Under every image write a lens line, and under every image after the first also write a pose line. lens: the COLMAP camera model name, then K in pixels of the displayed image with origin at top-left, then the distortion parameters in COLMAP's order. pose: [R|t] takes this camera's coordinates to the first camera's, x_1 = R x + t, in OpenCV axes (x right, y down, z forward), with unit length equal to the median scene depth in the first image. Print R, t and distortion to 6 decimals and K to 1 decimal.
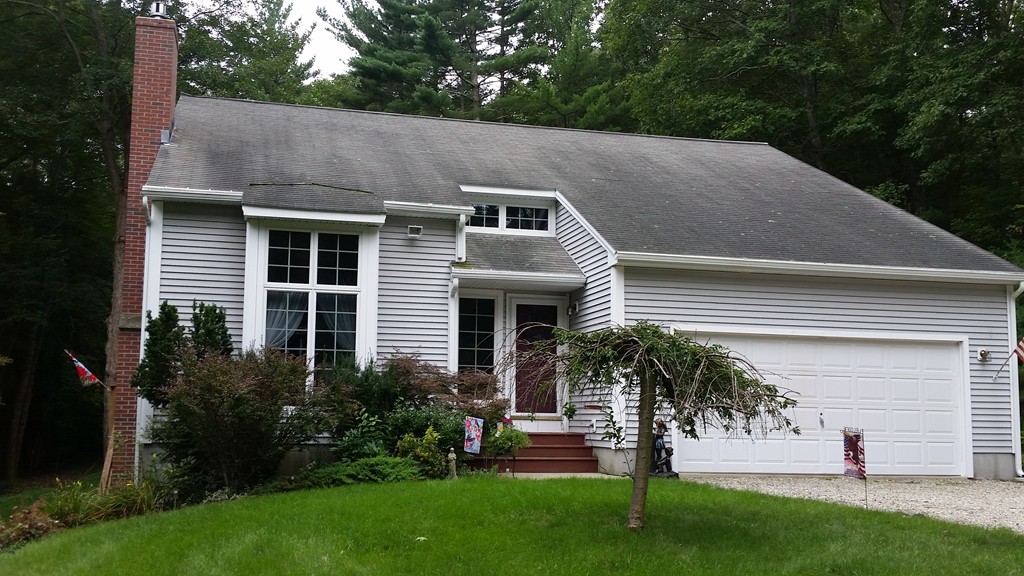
lens RADIAL K [[1069.0, 0, 512.0], [0, 1069.0, 288.0], [0, 0, 1]] dist [0.205486, -0.531944]
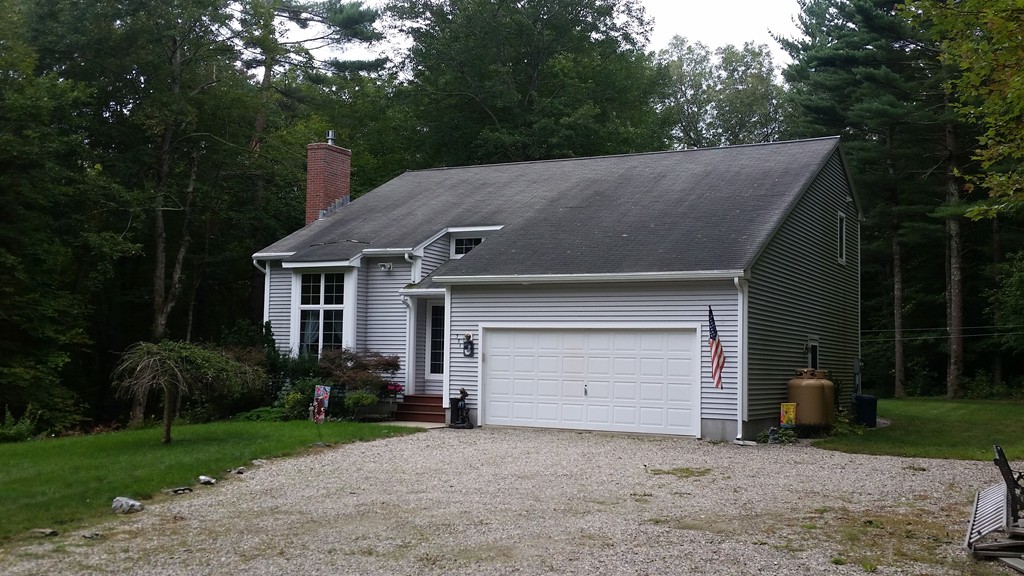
lens RADIAL K [[1069.0, 0, 512.0], [0, 1069.0, 288.0], [0, 0, 1]] dist [0.205486, -0.531944]
pose [[0.742092, -0.046163, -0.668707, 1.143687], [0.070560, 0.997463, 0.009446, -0.024279], [0.666574, -0.054194, 0.743466, -0.045105]]
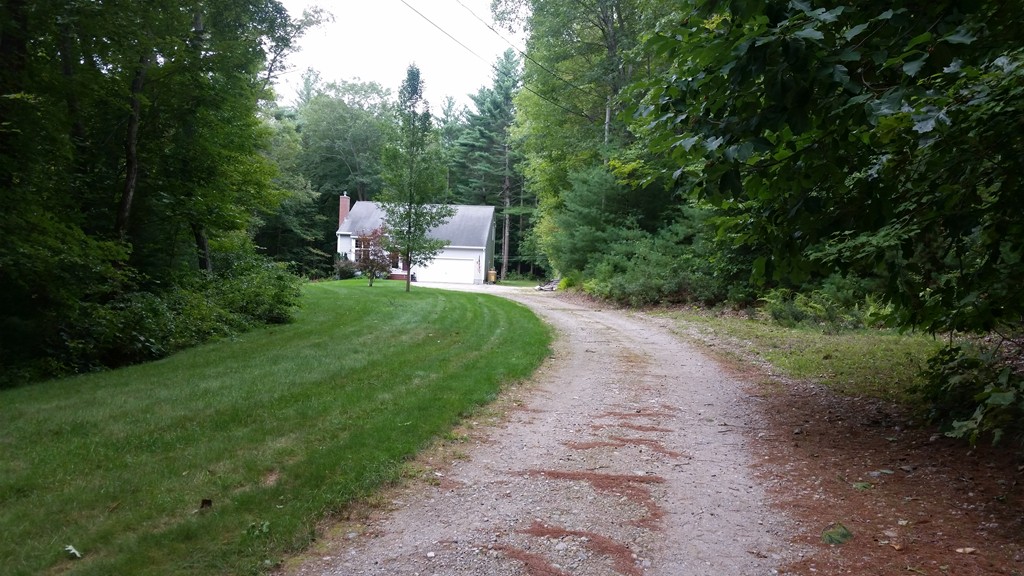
lens RADIAL K [[835.6, 0, 512.0], [0, 835.6, 288.0], [0, 0, 1]] dist [0.139607, -0.365561]
pose [[0.956294, 0.027223, -0.291137, 1.961219], [0.010282, 0.991910, 0.126523, -0.363571], [0.292226, -0.123987, 0.948278, -3.187853]]
